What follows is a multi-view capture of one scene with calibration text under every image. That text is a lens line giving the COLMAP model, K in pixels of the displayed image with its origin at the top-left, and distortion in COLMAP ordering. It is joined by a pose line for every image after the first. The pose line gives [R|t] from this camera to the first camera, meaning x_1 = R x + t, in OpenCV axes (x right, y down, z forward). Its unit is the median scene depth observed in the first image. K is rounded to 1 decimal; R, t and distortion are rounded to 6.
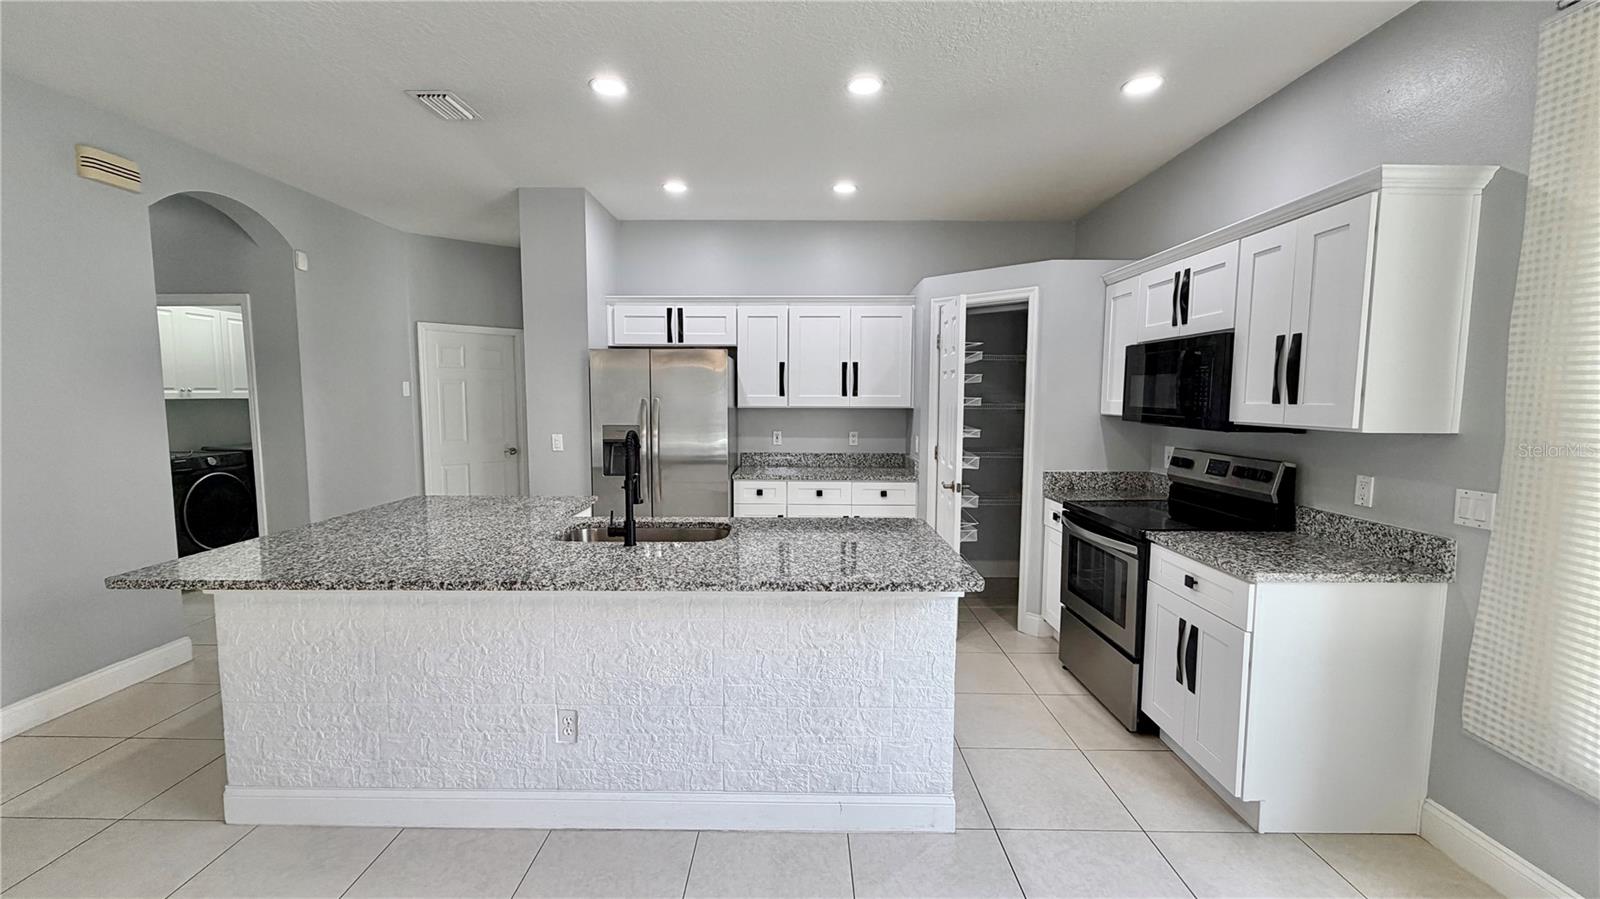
lens RADIAL K [[639.4, 0, 794.0], [0, 639.4, 451.0], [0, 0, 1]] dist [0.000214, 0.000222]
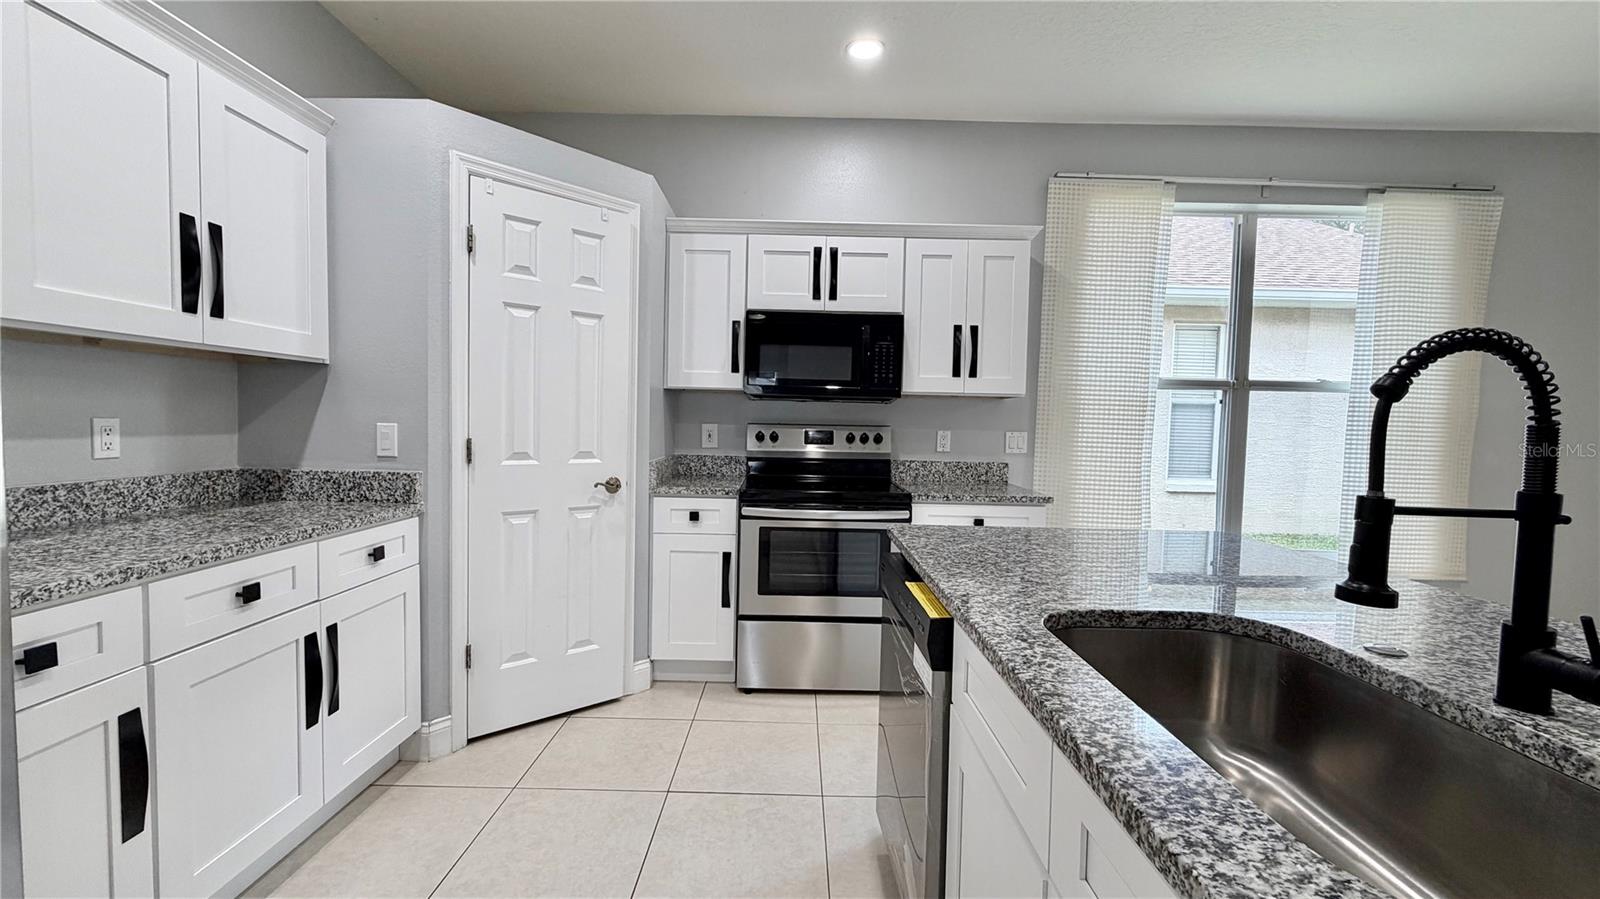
lens RADIAL K [[639.4, 0, 794.0], [0, 639.4, 451.0], [0, 0, 1]] dist [0.000214, 0.000222]
pose [[-0.007176, -0.051402, 0.998652, -0.349941], [0.065502, 0.996509, 0.051762, -0.008203], [-0.997827, 0.065785, -0.003784, 0.850472]]
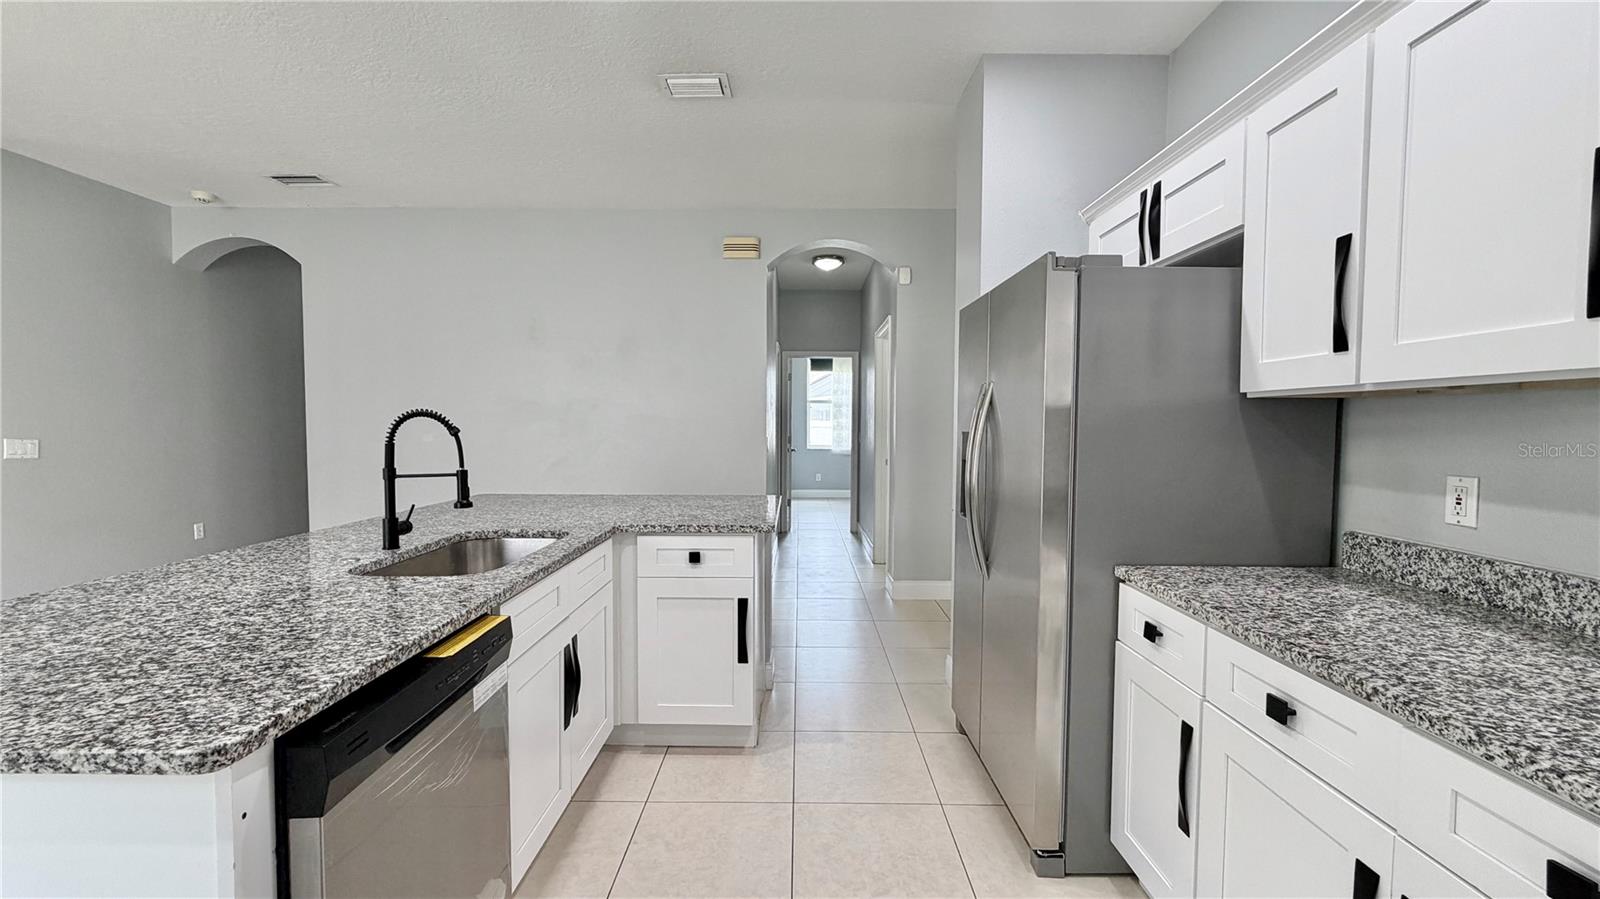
lens RADIAL K [[639.4, 0, 794.0], [0, 639.4, 451.0], [0, 0, 1]] dist [0.000214, 0.000222]
pose [[-0.000623, 0.041442, -0.999141, 0.351485], [-0.091797, 0.994920, 0.041325, -0.036400], [0.995778, 0.091744, 0.003184, 0.949047]]
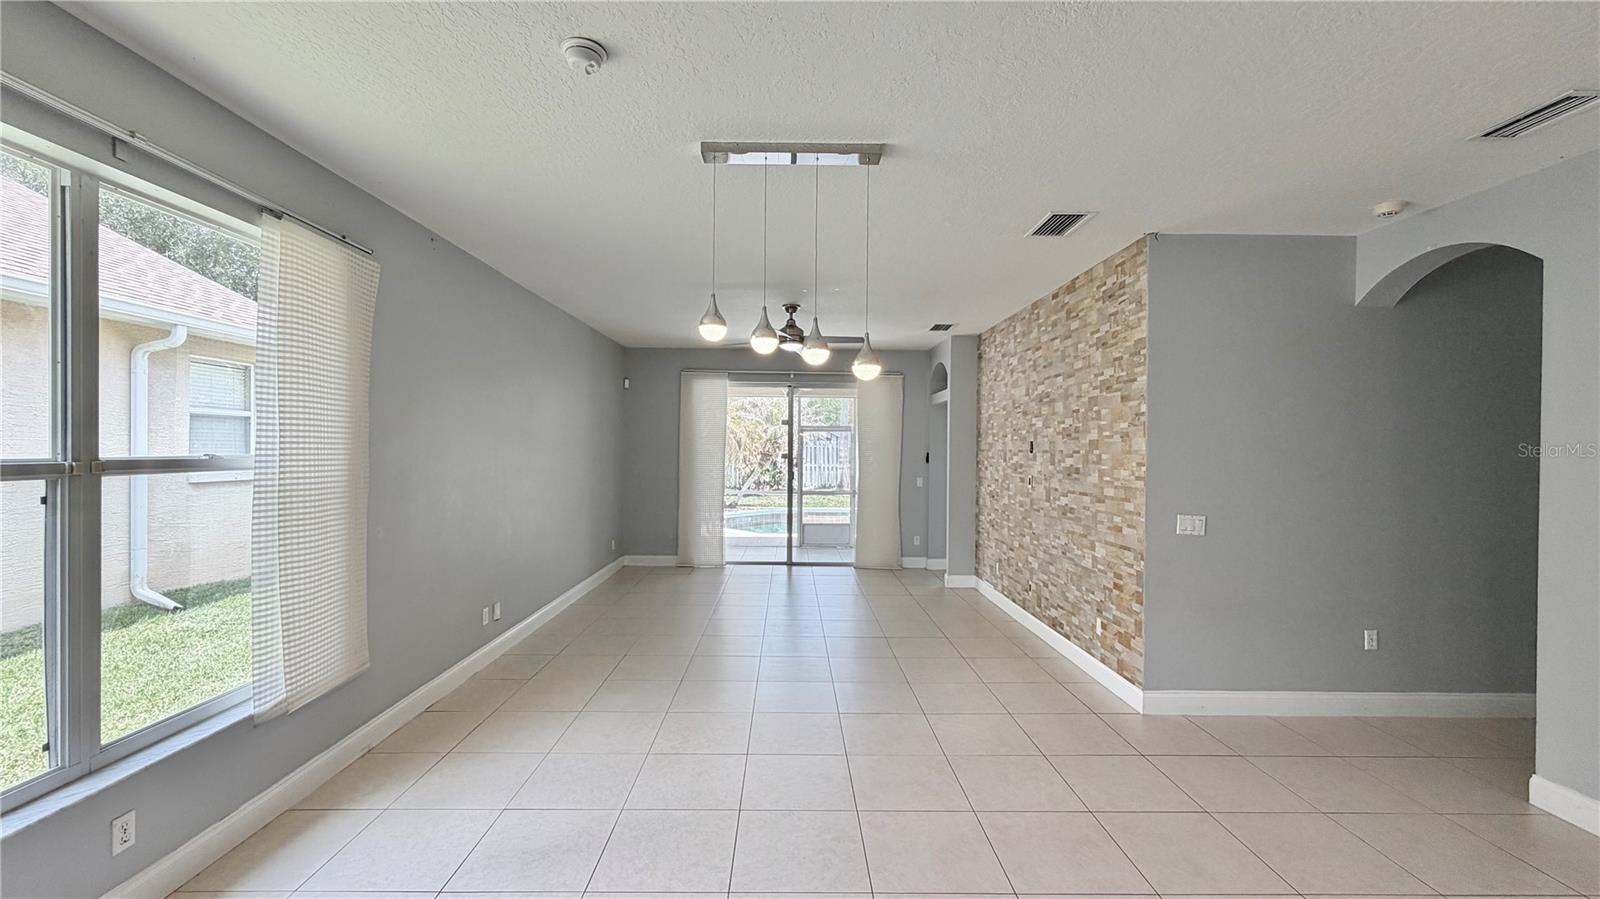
lens RADIAL K [[639.4, 0, 794.0], [0, 639.4, 451.0], [0, 0, 1]] dist [0.000214, 0.000222]
pose [[-0.999719, -0.014369, -0.018827, 0.000529], [-0.016088, 0.995390, 0.094550, -0.088918], [0.017381, 0.094826, -0.995342, 0.731888]]
